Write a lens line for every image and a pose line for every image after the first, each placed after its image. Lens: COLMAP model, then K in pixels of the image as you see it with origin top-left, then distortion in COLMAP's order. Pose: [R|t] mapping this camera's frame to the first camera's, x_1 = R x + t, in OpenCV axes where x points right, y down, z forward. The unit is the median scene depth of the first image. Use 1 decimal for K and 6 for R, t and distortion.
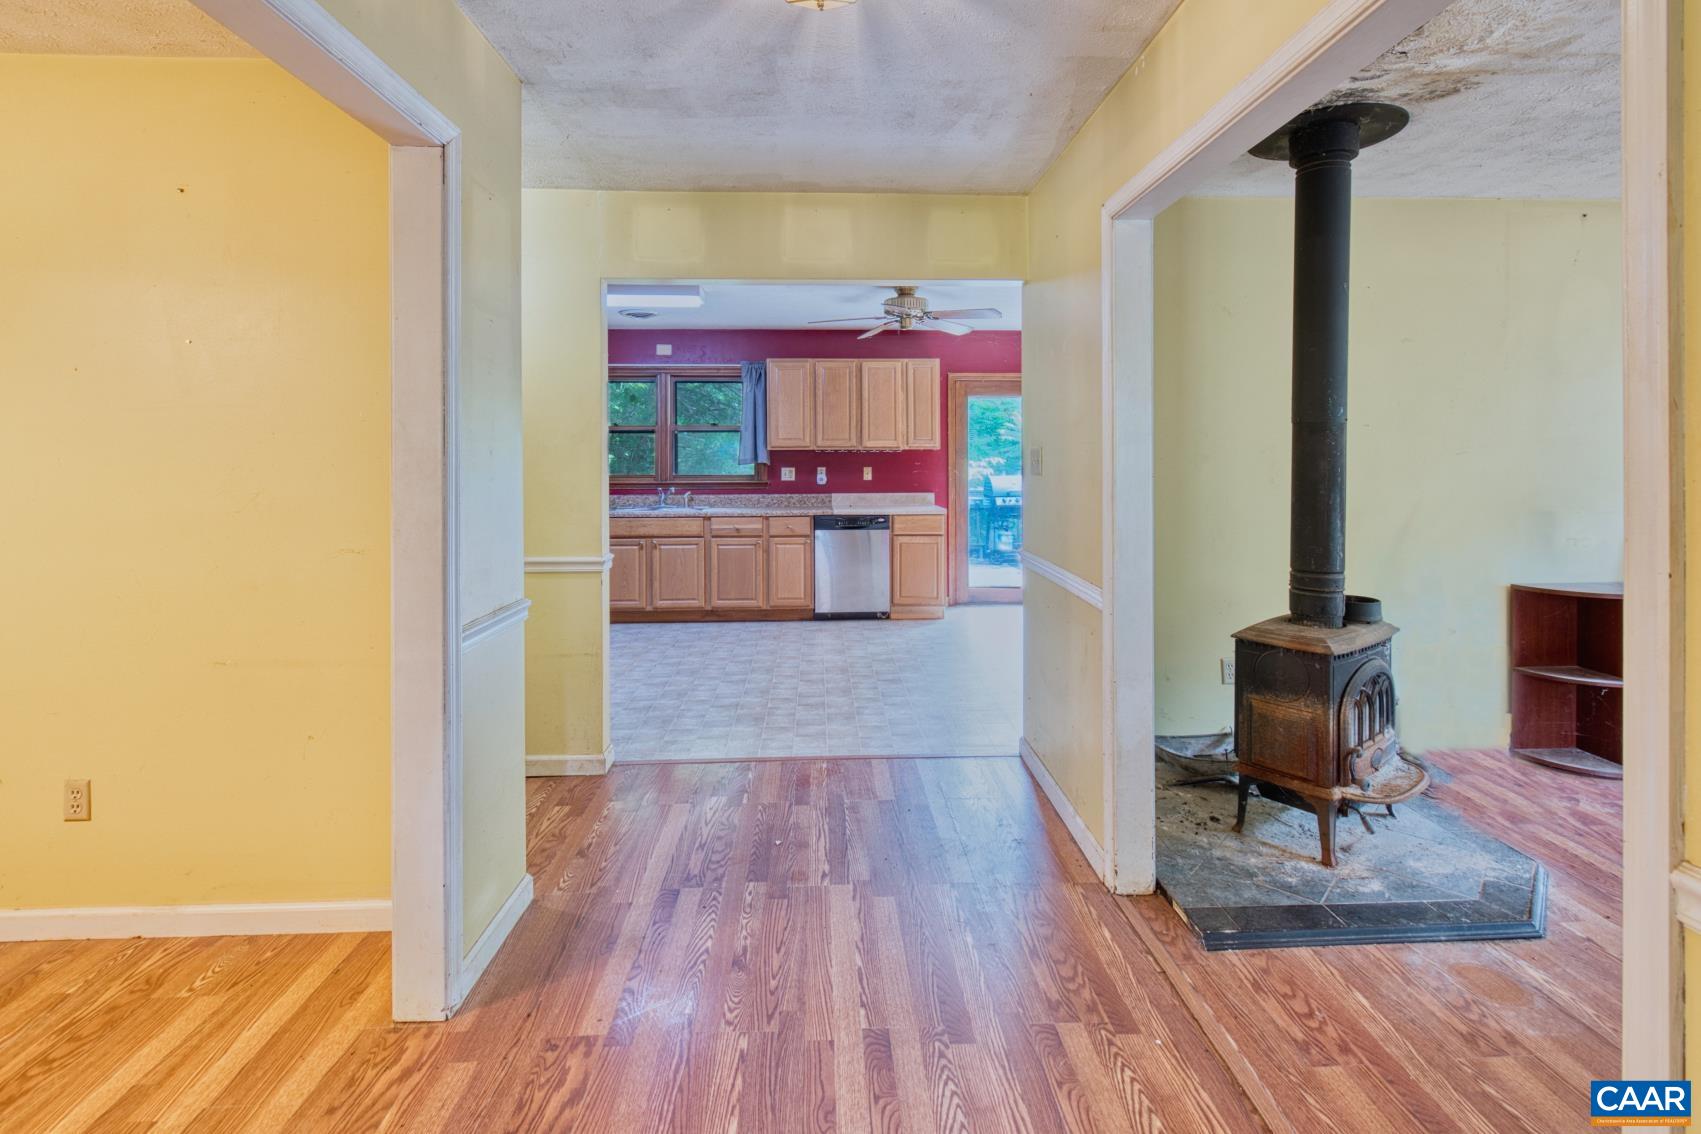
lens RADIAL K [[795.8, 0, 850.5], [0, 795.8, 456.3], [0, 0, 1]] dist [0.000200, -0.000016]
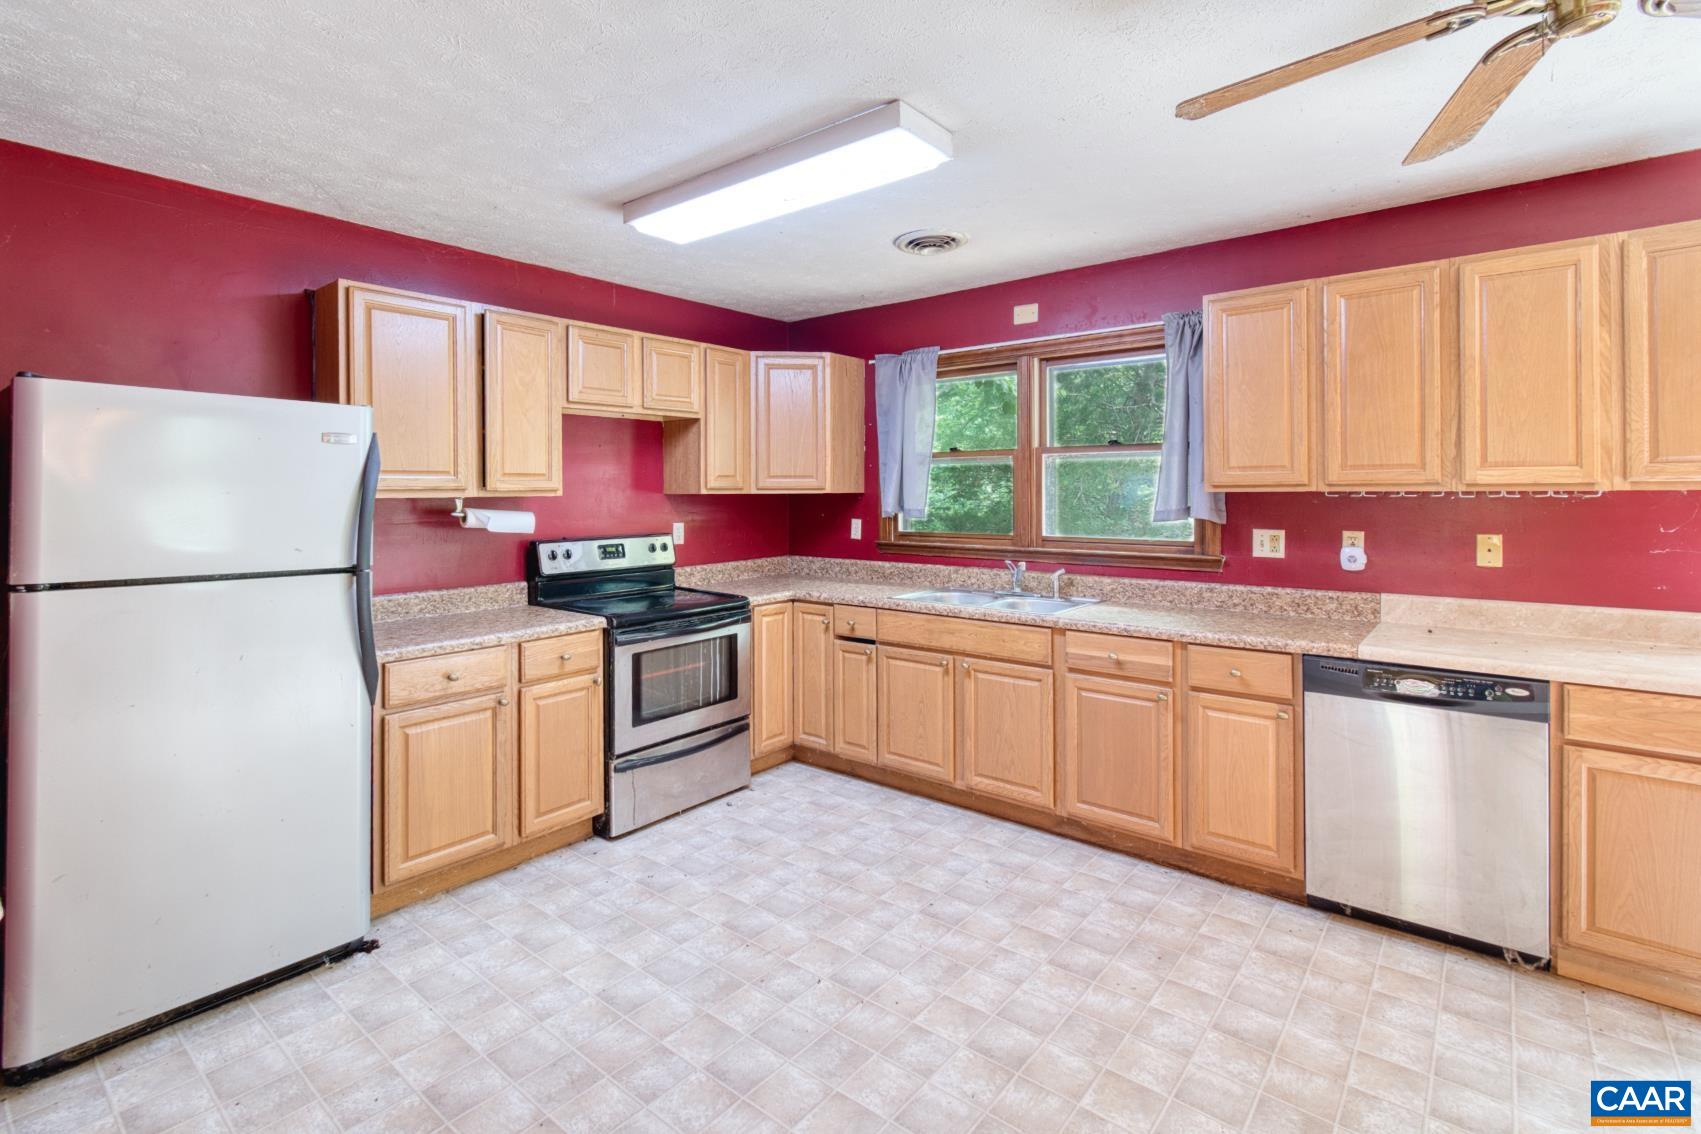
lens RADIAL K [[797.6, 0, 850.7], [0, 797.6, 489.1], [0, 0, 1]] dist [-0.000270, -0.000184]
pose [[0.746928, -0.002261, -0.664901, 0.050849], [0.001653, 0.999997, -0.001543, -0.009473], [0.664903, 0.000054, 0.746930, 0.516681]]
